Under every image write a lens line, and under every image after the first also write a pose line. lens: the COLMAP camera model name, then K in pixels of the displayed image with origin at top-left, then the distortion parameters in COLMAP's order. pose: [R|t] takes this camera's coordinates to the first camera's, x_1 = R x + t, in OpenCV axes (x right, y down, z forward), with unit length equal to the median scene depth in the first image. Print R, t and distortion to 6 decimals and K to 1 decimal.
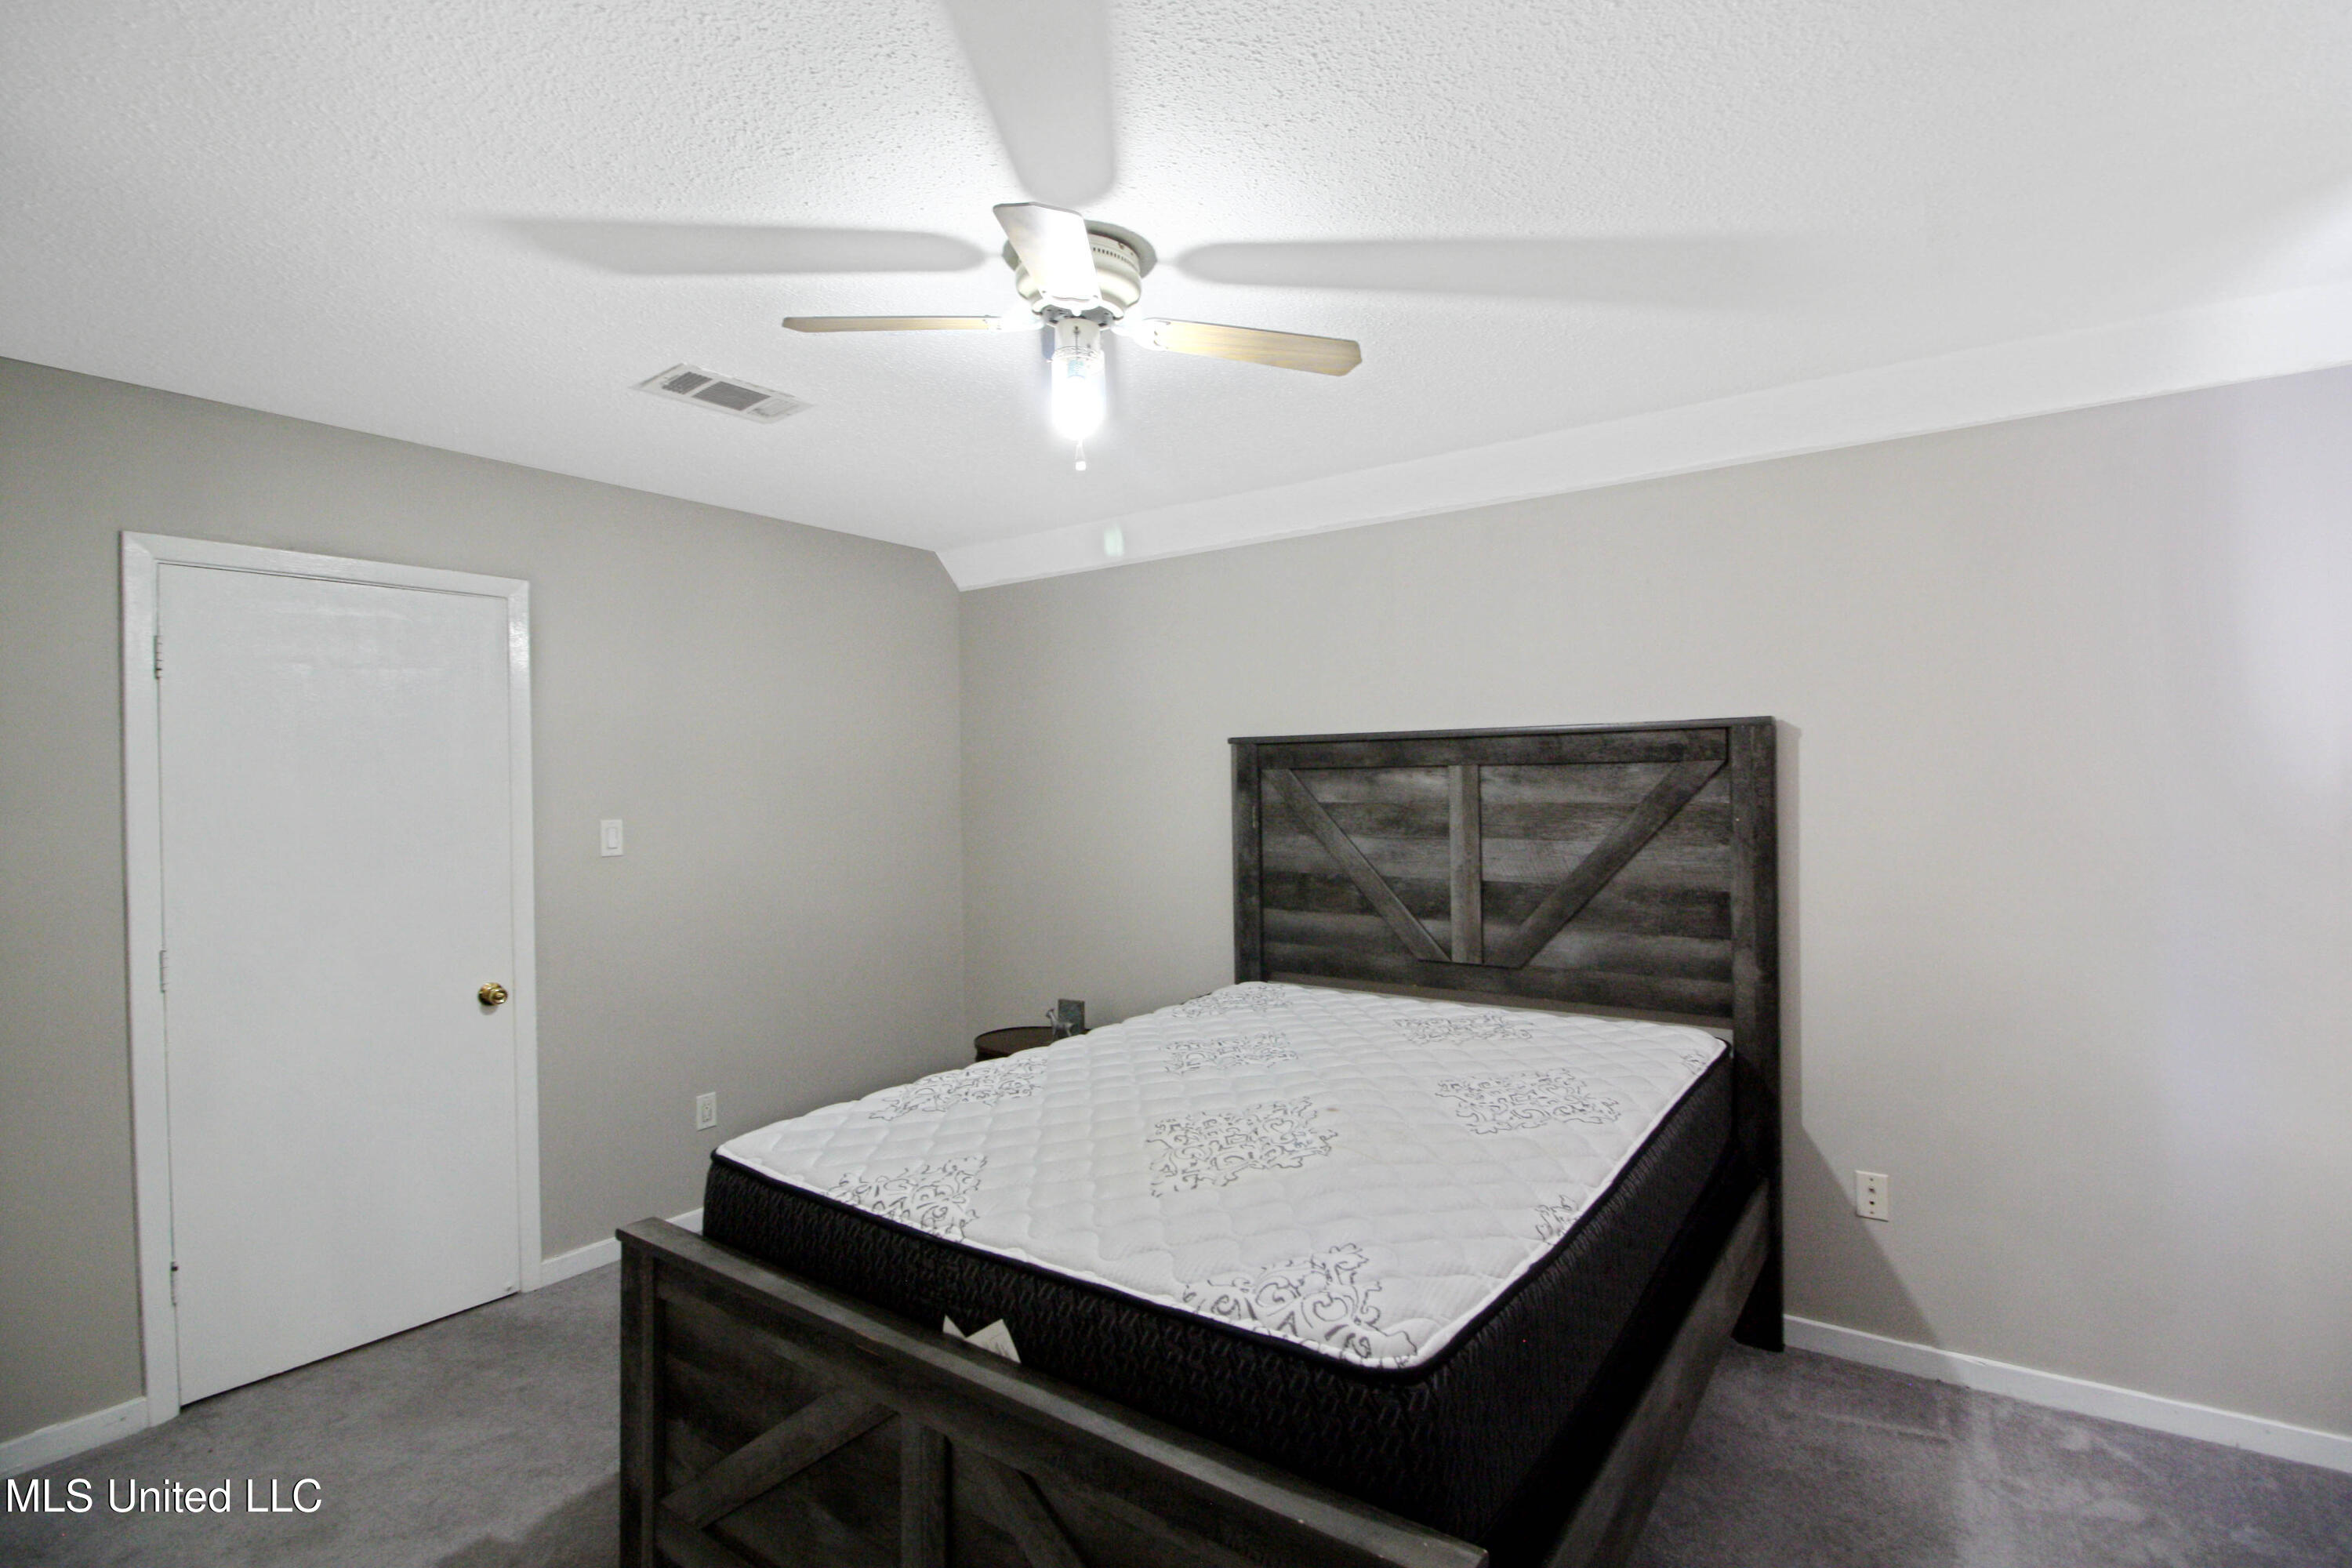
lens RADIAL K [[1087.6, 0, 1178.4], [0, 1087.6, 786.8], [0, 0, 1]] dist [-0.001626, -0.012262]
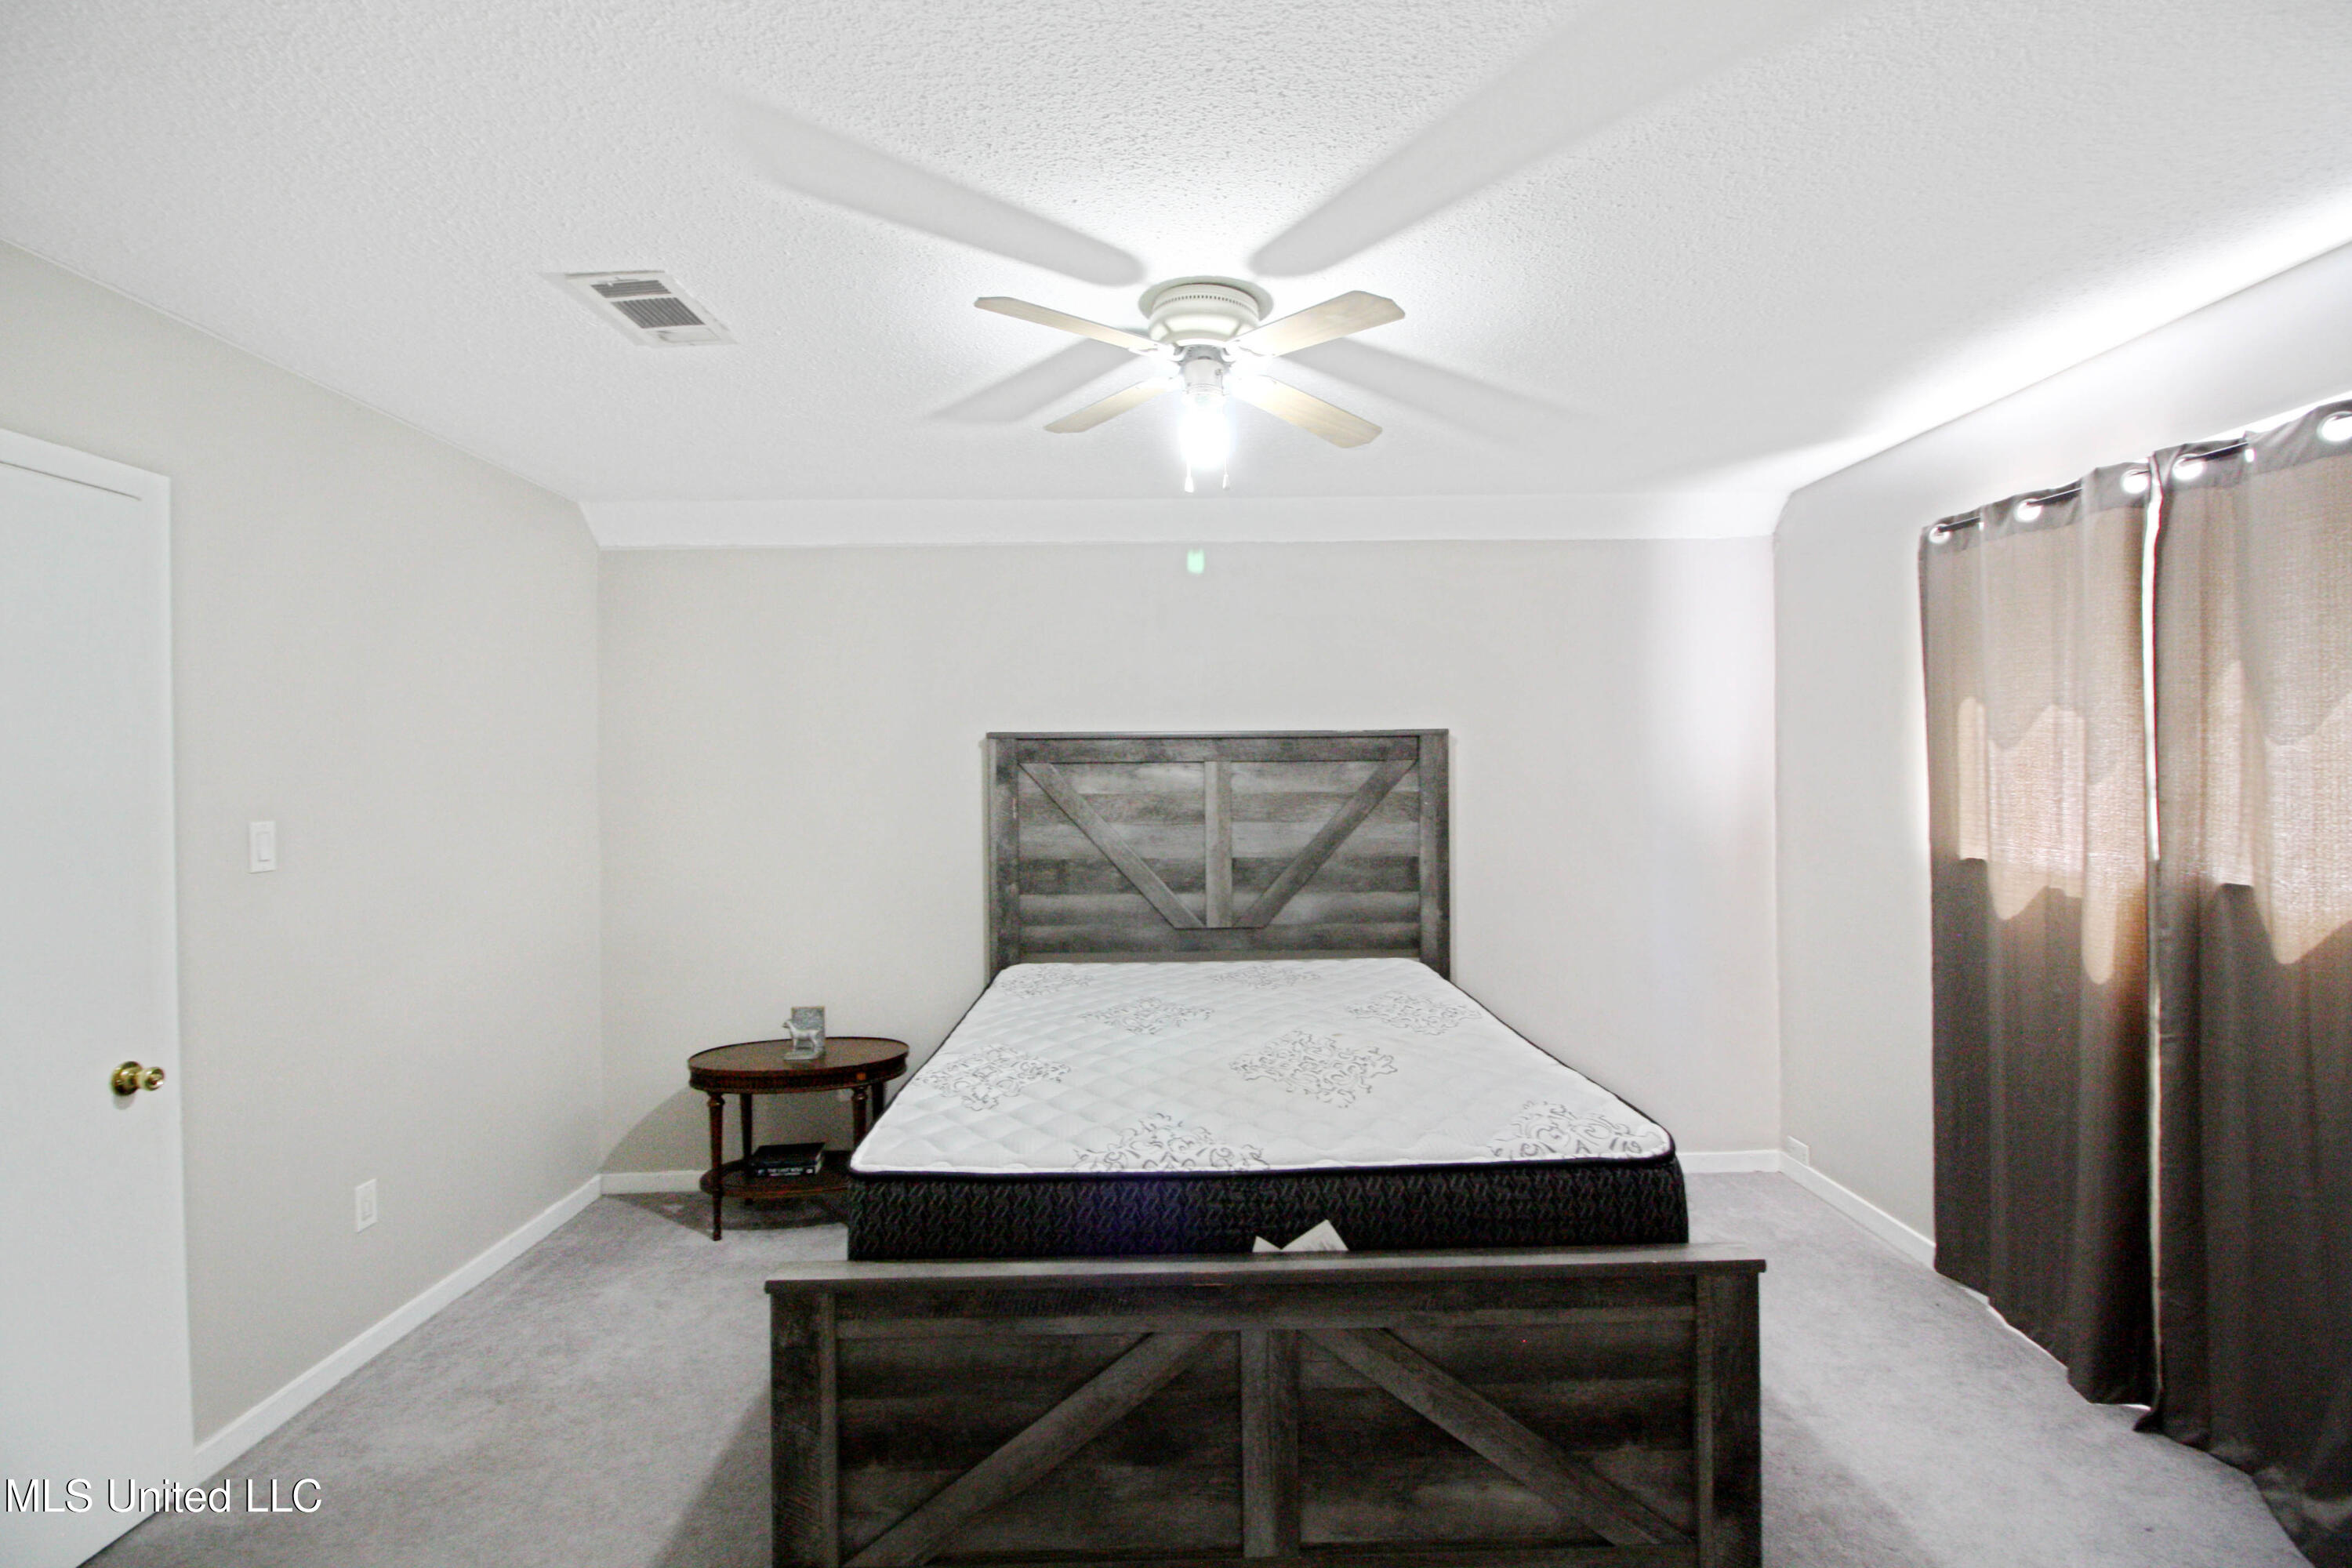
lens RADIAL K [[1087.6, 0, 1176.0], [0, 1087.6, 781.5], [0, 0, 1]] dist [-0.001626, -0.012262]
pose [[0.807577, 0.002481, 0.589757, -0.511071], [0.000757, 0.999986, -0.005243, 0.009084], [-0.589762, 0.004680, 0.807564, 0.069985]]
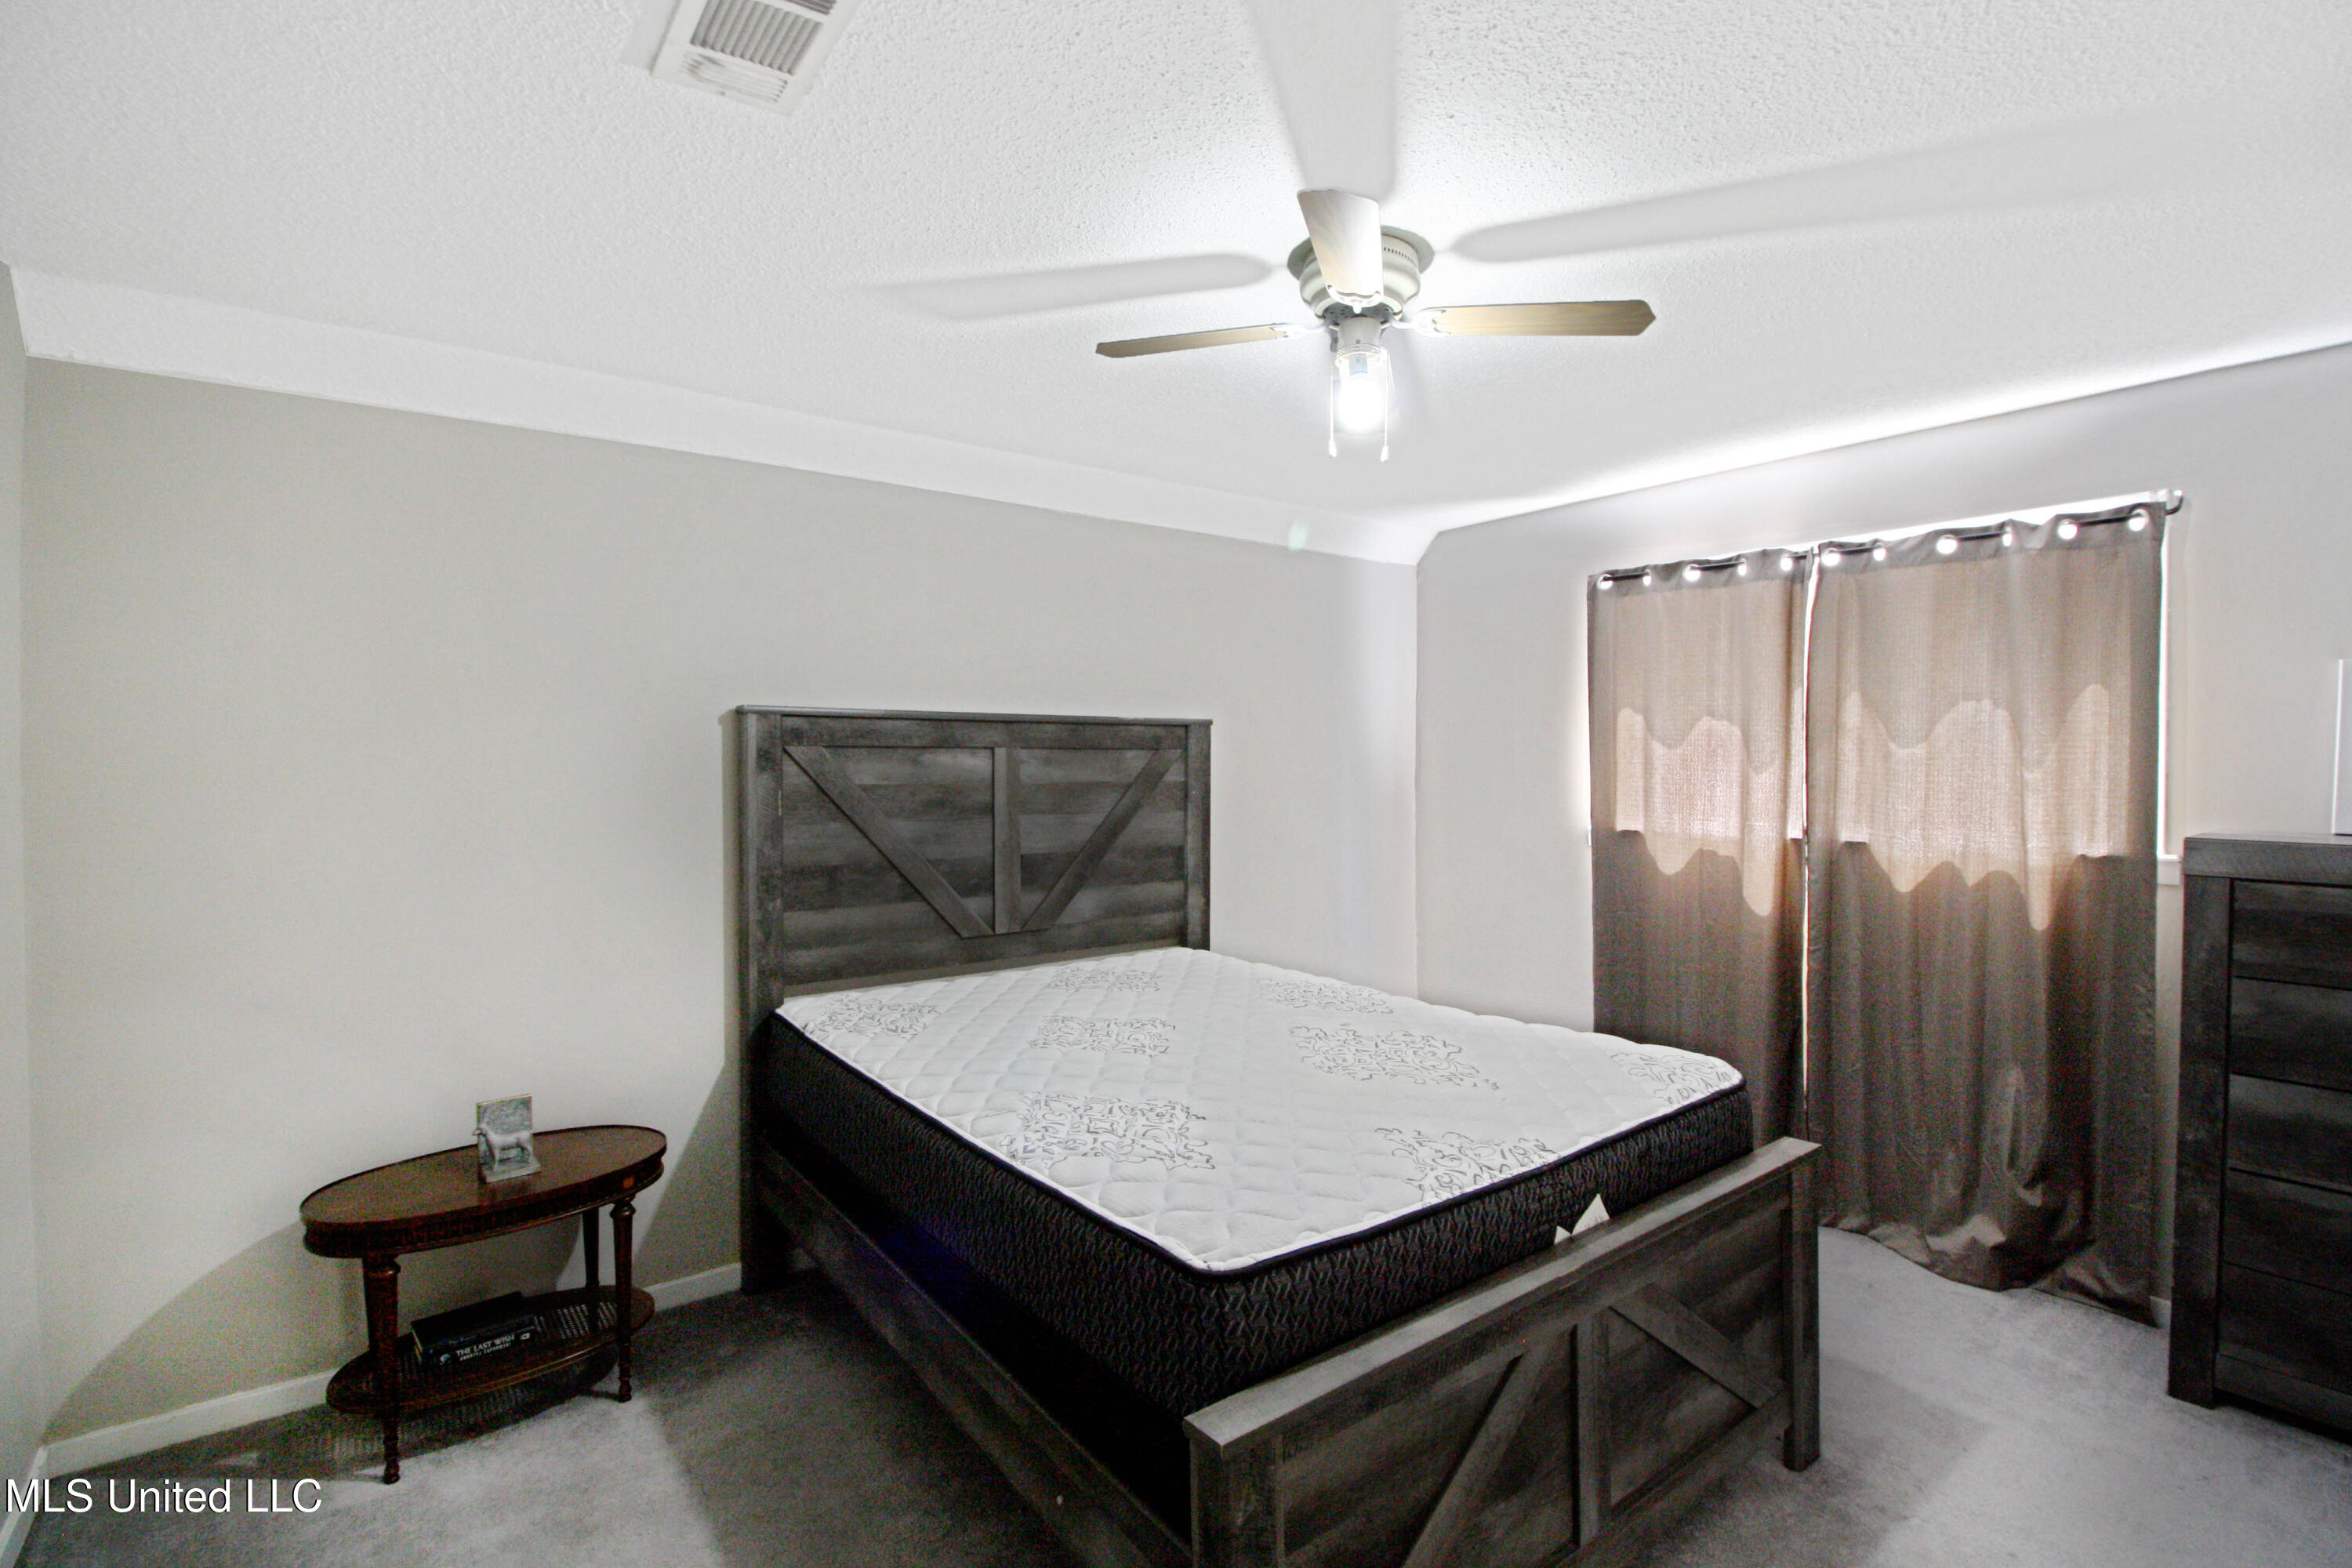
lens RADIAL K [[1087.6, 0, 1178.2], [0, 1087.6, 784.0], [0, 0, 1]] dist [-0.001626, -0.012262]
pose [[0.301712, -0.006579, 0.953376, -0.754821], [0.000634, 0.999977, 0.006700, 0.009646], [-0.953399, -0.001417, 0.301709, 0.555516]]
